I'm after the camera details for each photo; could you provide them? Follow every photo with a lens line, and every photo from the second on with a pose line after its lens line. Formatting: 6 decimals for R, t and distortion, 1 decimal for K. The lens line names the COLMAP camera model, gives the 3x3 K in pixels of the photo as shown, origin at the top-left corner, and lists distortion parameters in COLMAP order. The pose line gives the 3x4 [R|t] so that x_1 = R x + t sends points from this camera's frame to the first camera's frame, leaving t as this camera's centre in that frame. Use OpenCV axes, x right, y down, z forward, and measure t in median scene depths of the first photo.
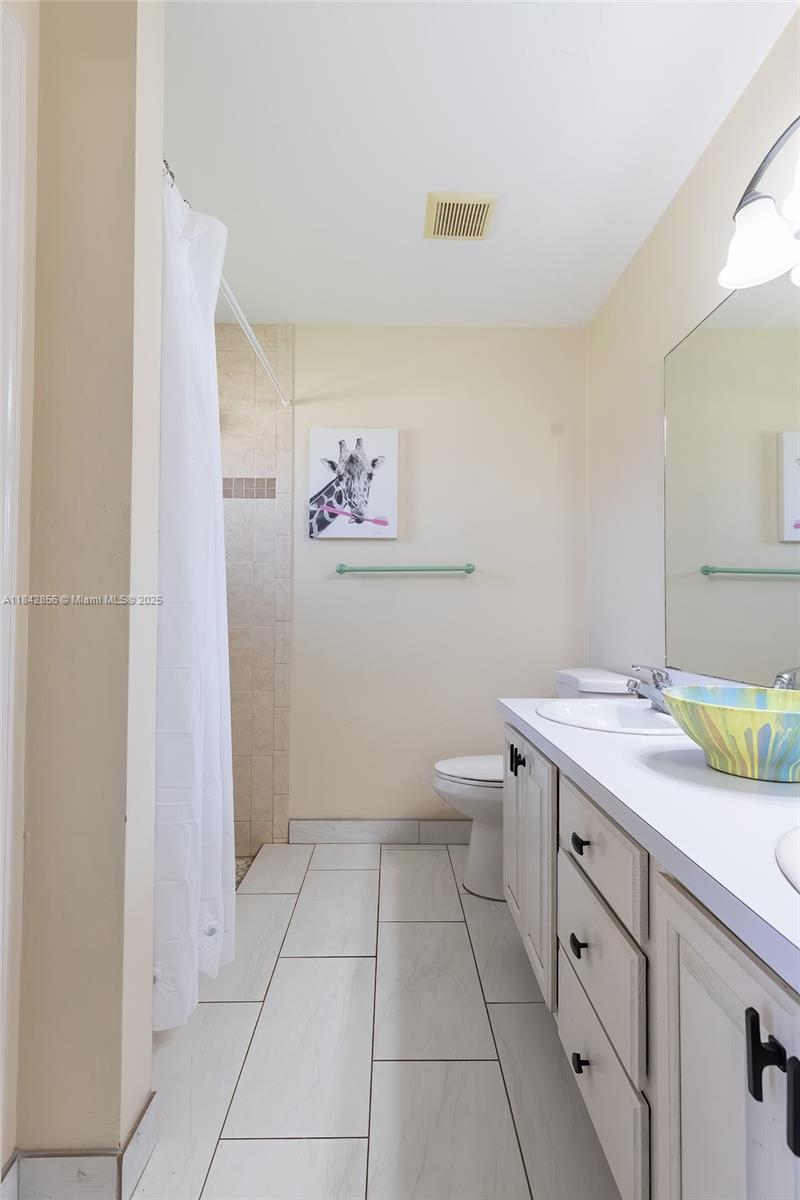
lens RADIAL K [[541.1, 0, 398.0], [0, 541.1, 600.1], [0, 0, 1]] dist [0.004759, 0.000194]
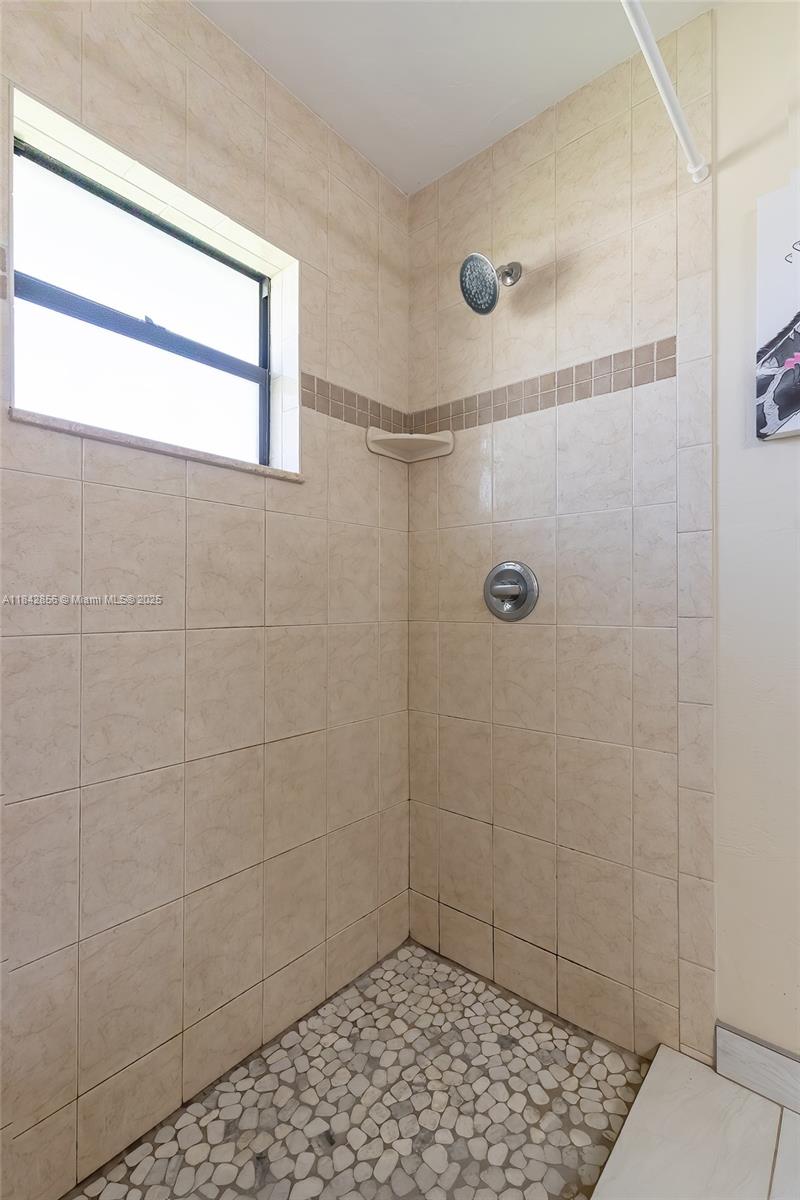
lens RADIAL K [[541.1, 0, 402.1], [0, 541.1, 594.4], [0, 0, 1]] dist [0.004759, 0.000194]
pose [[0.754906, -0.009744, -0.655760, -0.088953], [0.012571, 0.999921, -0.000386, 0.014041], [0.655712, -0.007952, 0.754969, 0.446609]]
